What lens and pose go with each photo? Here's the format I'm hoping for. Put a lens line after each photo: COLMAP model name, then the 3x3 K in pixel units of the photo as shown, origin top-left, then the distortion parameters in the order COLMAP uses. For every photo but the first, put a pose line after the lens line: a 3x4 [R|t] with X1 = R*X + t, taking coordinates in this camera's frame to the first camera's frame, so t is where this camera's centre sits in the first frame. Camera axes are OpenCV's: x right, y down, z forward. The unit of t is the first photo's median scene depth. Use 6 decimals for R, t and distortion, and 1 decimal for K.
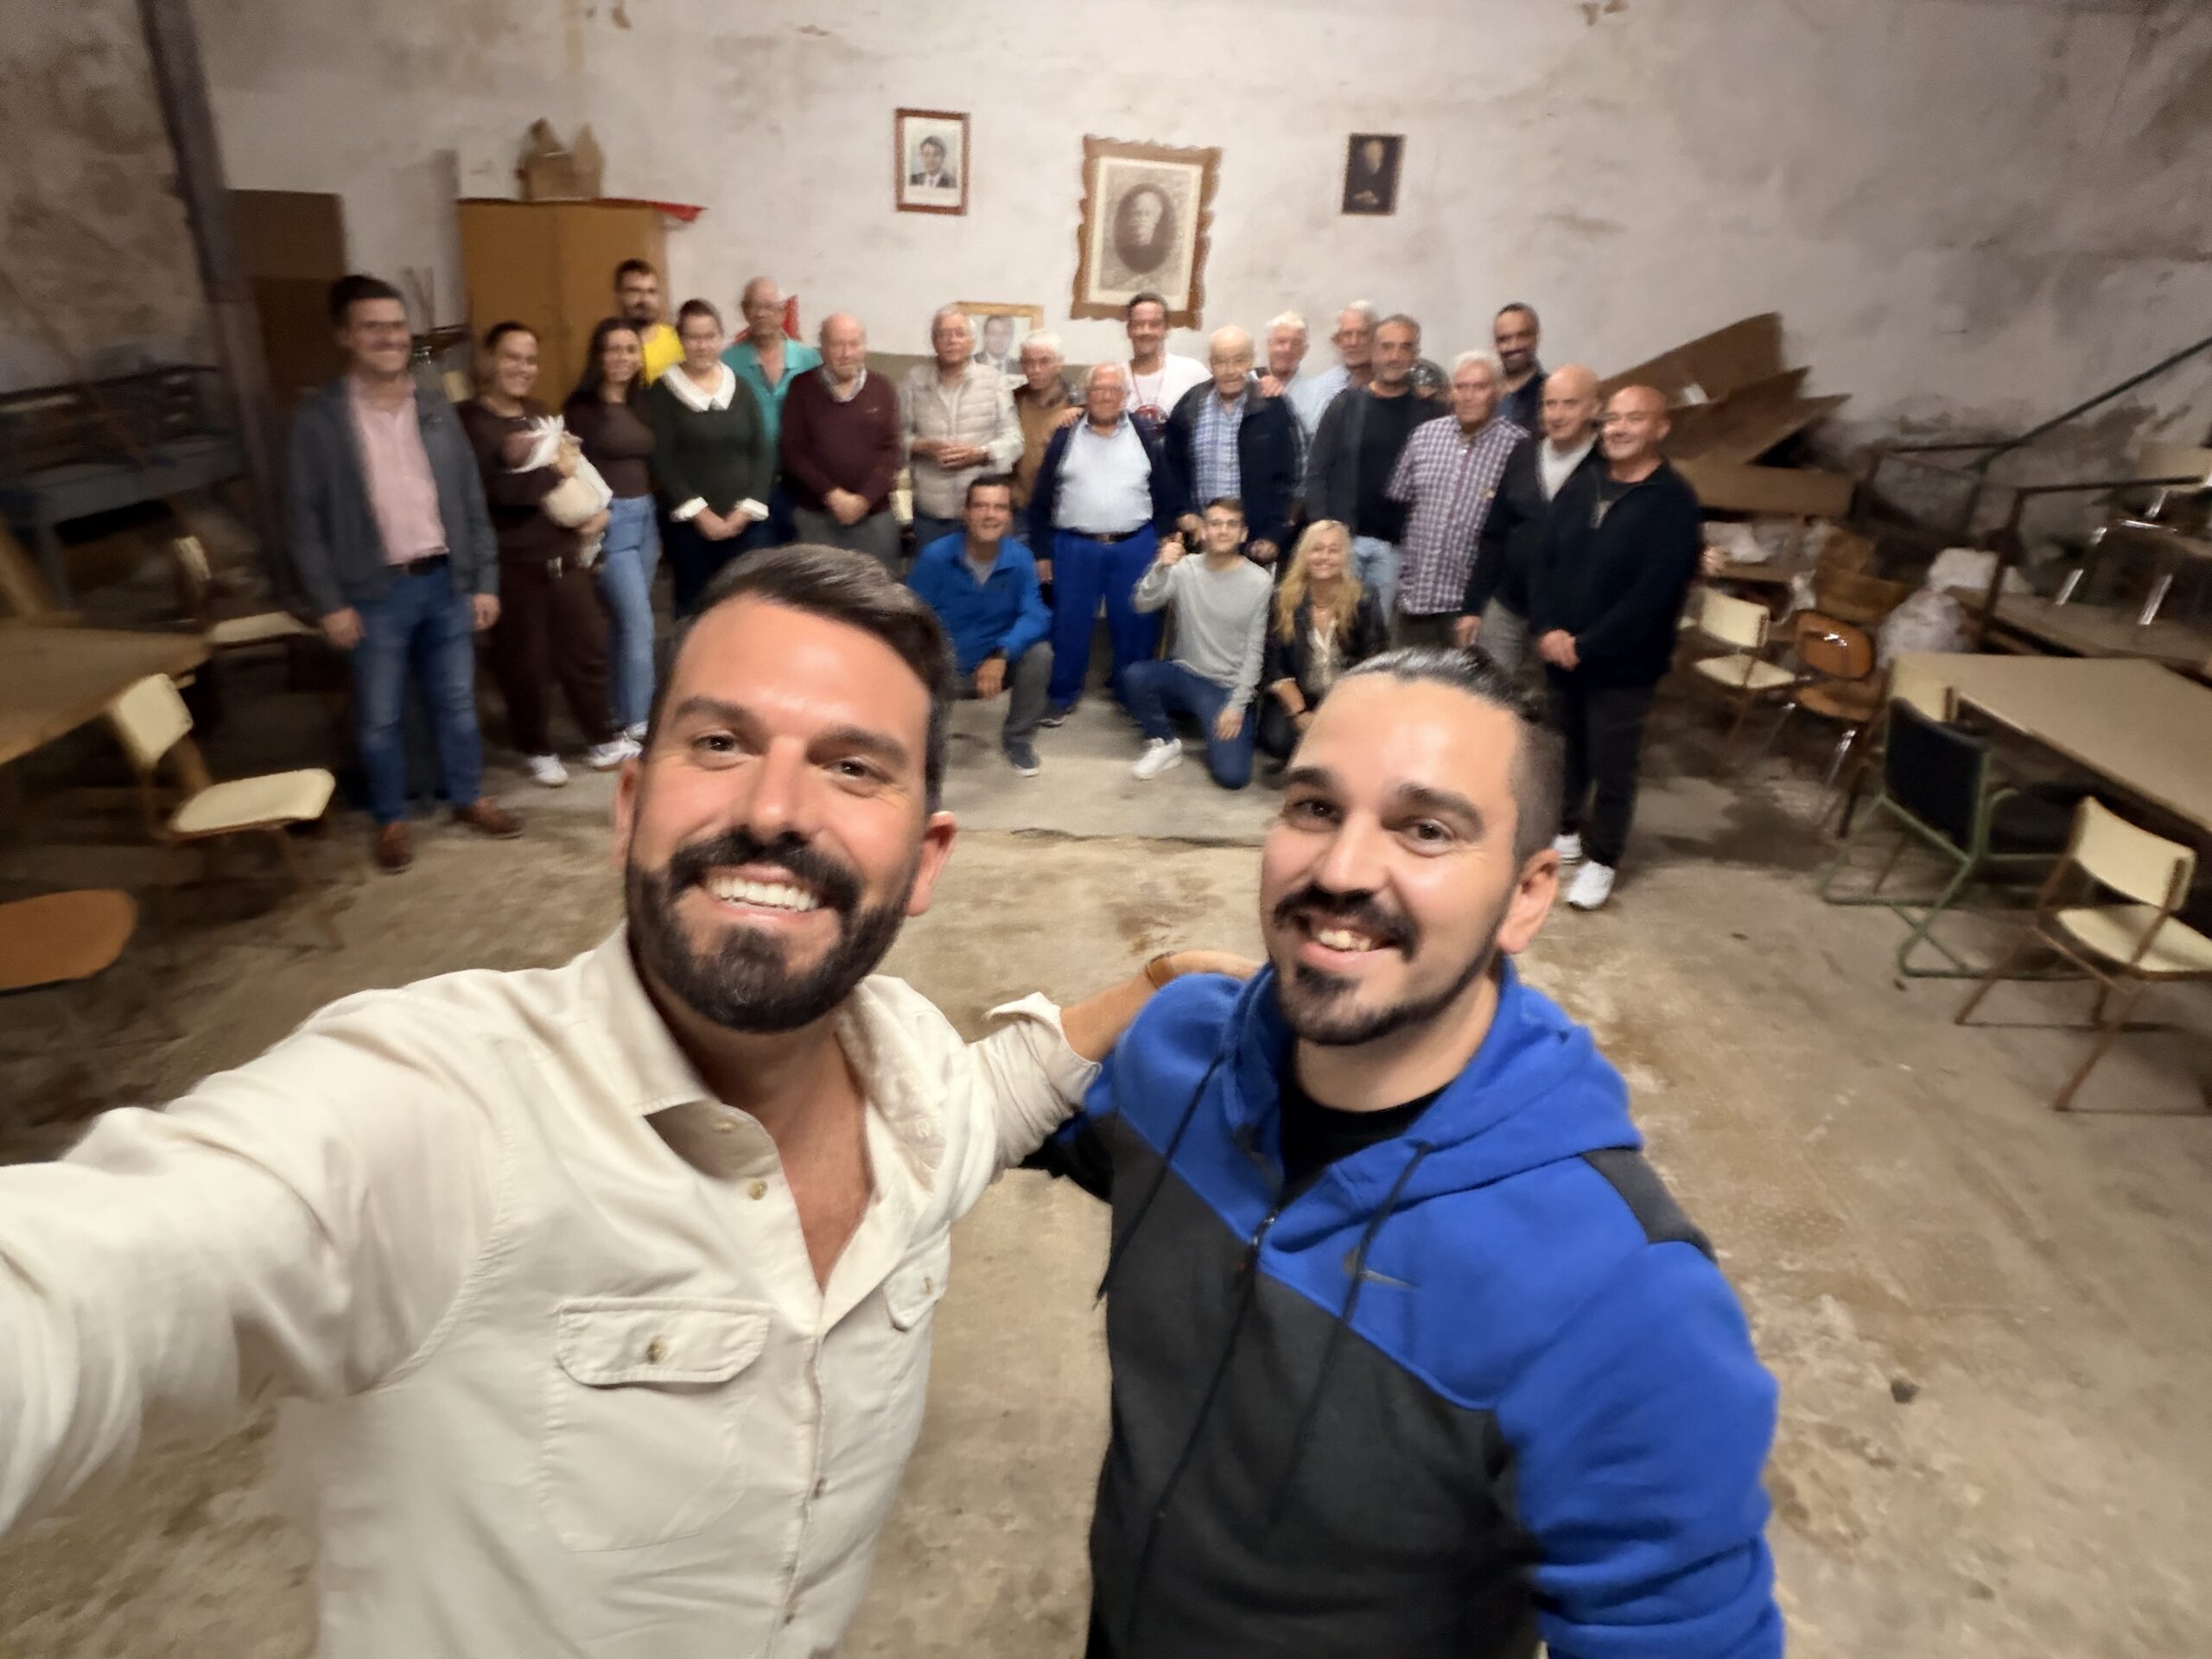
lens RADIAL K [[1311.7, 0, 1071.6], [0, 1311.7, 854.4], [0, 0, 1]] dist [-0.025587, 0.011214]
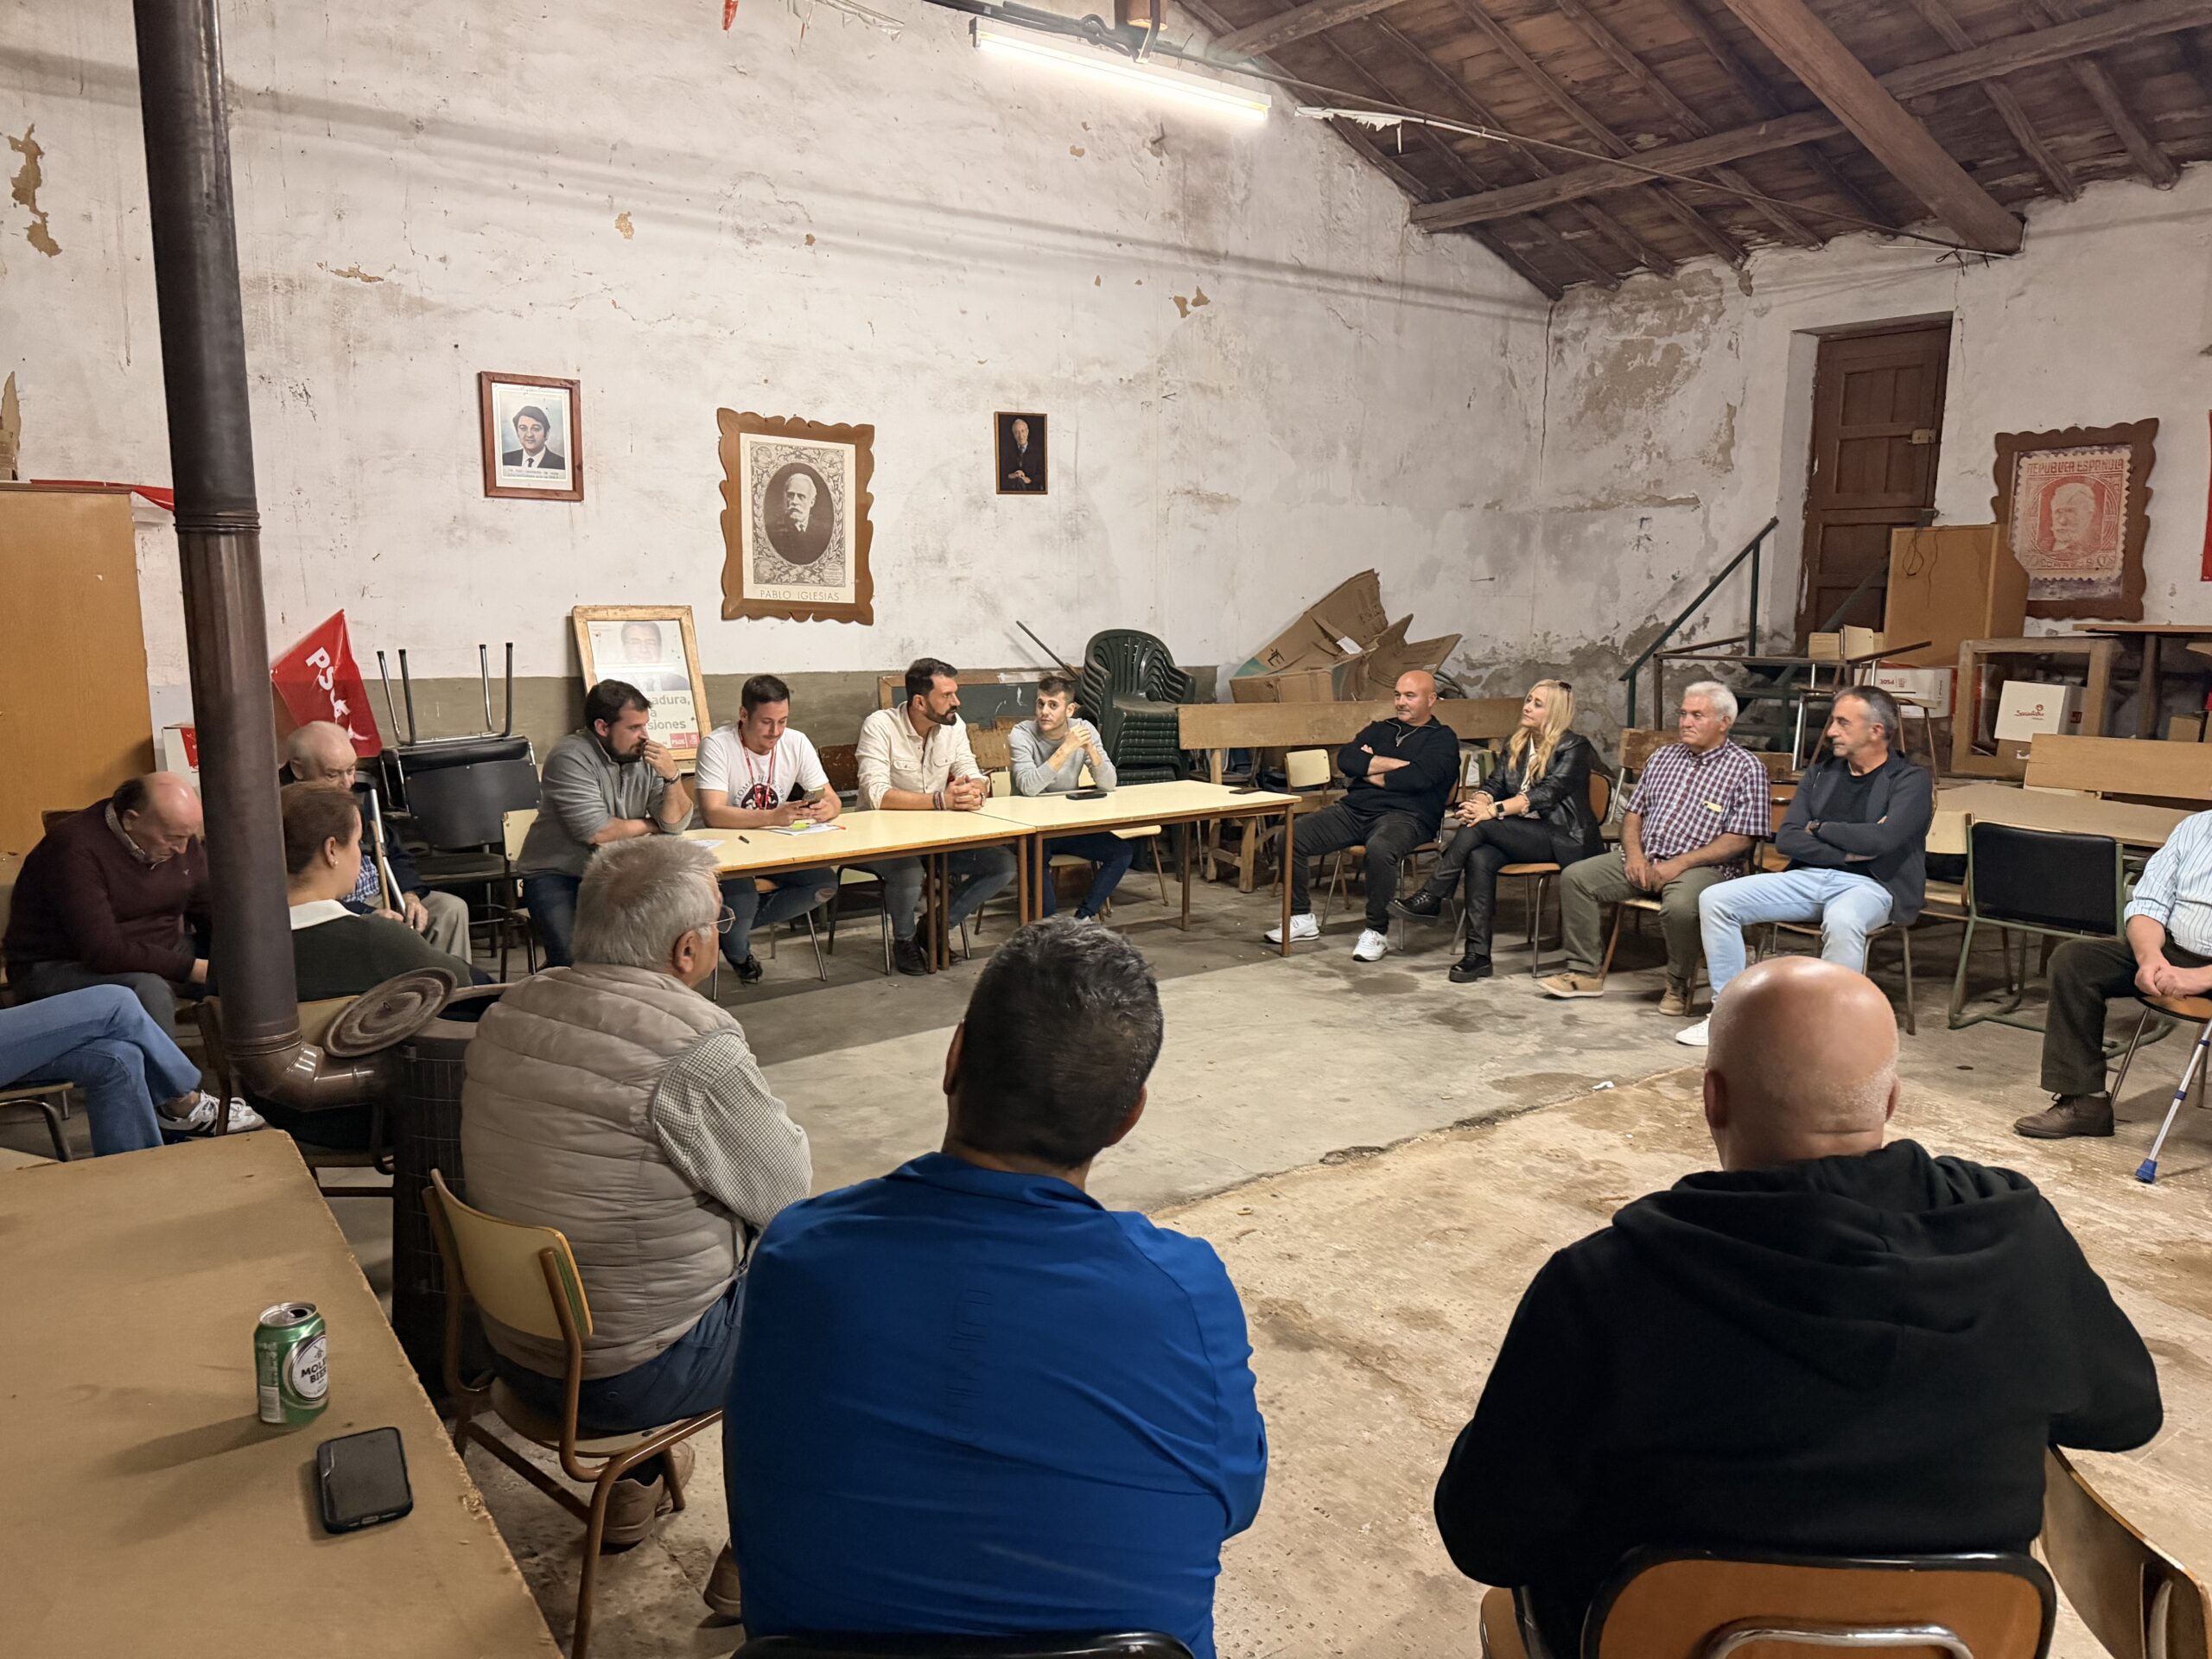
lens RADIAL K [[1575.6, 0, 1113.7], [0, 1575.6, 833.3], [0, 0, 1]] dist [0.042928, -0.046056]
pose [[0.820610, -0.136381, 0.554977, -0.378420], [0.288502, 0.937142, -0.196295, -0.030545], [-0.493321, 0.321193, 0.808375, 0.149956]]
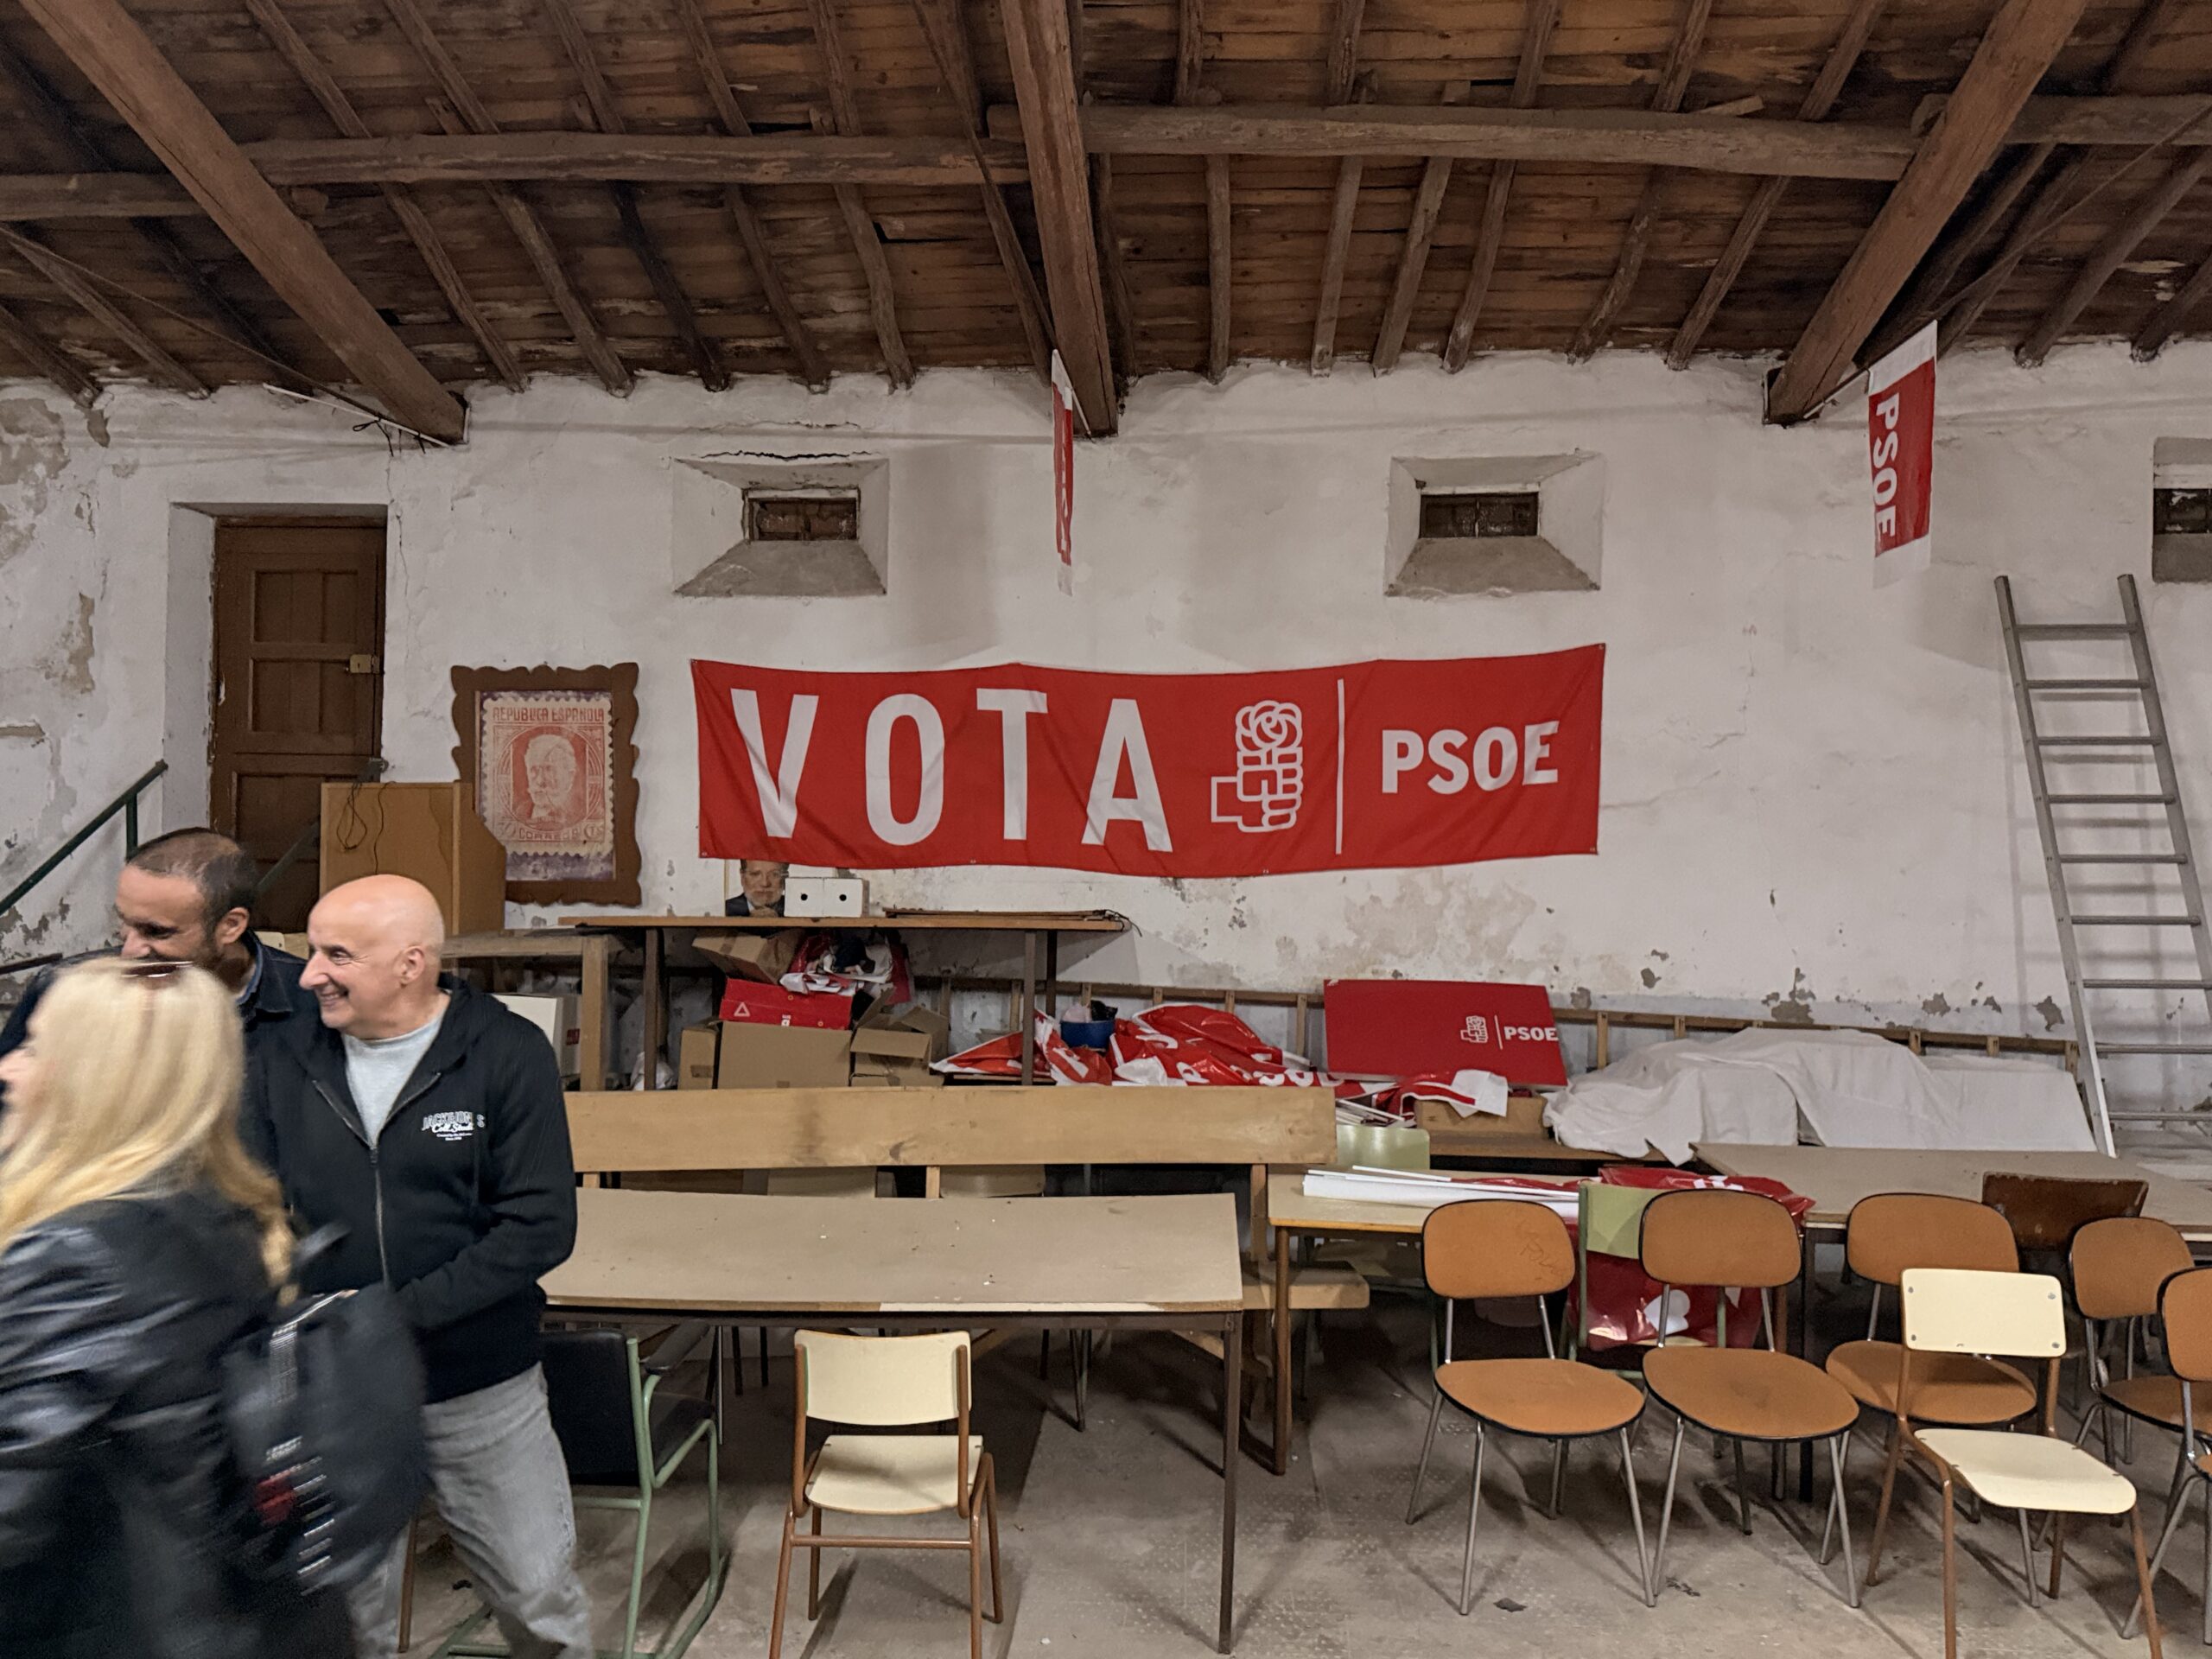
lens RADIAL K [[1575.6, 0, 1127.5], [0, 1575.6, 852.1], [0, 0, 1]] dist [0.042928, -0.046056]
pose [[0.094946, -0.057097, 0.993844, -0.034221], [0.437221, 0.899300, 0.009895, -0.092601], [-0.894328, 0.433590, 0.110349, 0.279688]]
